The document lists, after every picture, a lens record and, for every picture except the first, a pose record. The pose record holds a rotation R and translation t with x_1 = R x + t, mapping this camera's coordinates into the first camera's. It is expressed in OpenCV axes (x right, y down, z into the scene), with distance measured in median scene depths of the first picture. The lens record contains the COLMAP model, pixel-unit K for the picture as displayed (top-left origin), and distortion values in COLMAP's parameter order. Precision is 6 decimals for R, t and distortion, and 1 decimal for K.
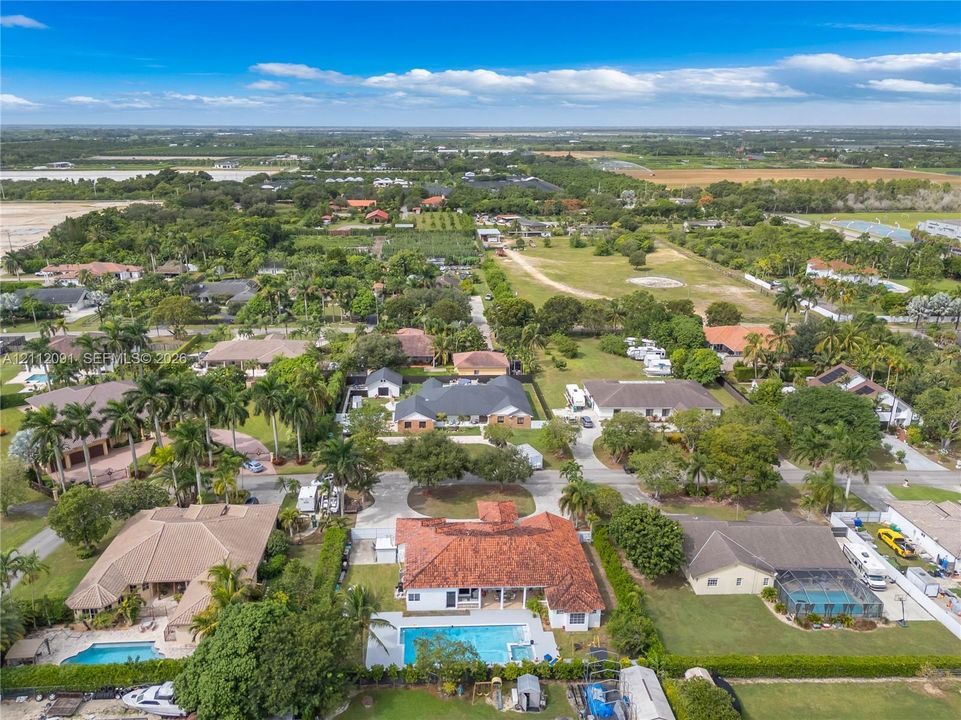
lens RADIAL K [[771.8, 0, 480.5], [0, 771.8, 360.0], [0, 0, 1]] dist [0.031827, -0.000346]
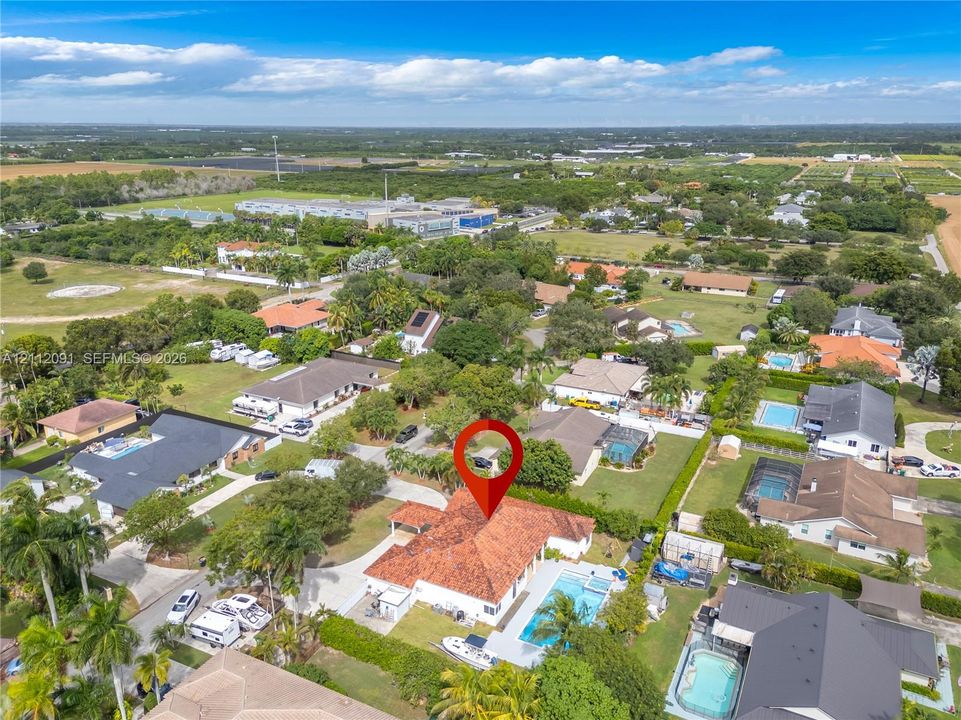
lens RADIAL K [[693.3, 0, 486.5], [0, 693.3, 357.8], [0, 0, 1]] dist [0.003314, 0.001131]
pose [[0.471452, -0.278976, 0.836604, -0.228251], [0.249598, 0.952069, 0.176822, -0.046881], [-0.845833, 0.125452, 0.518487, 0.164839]]
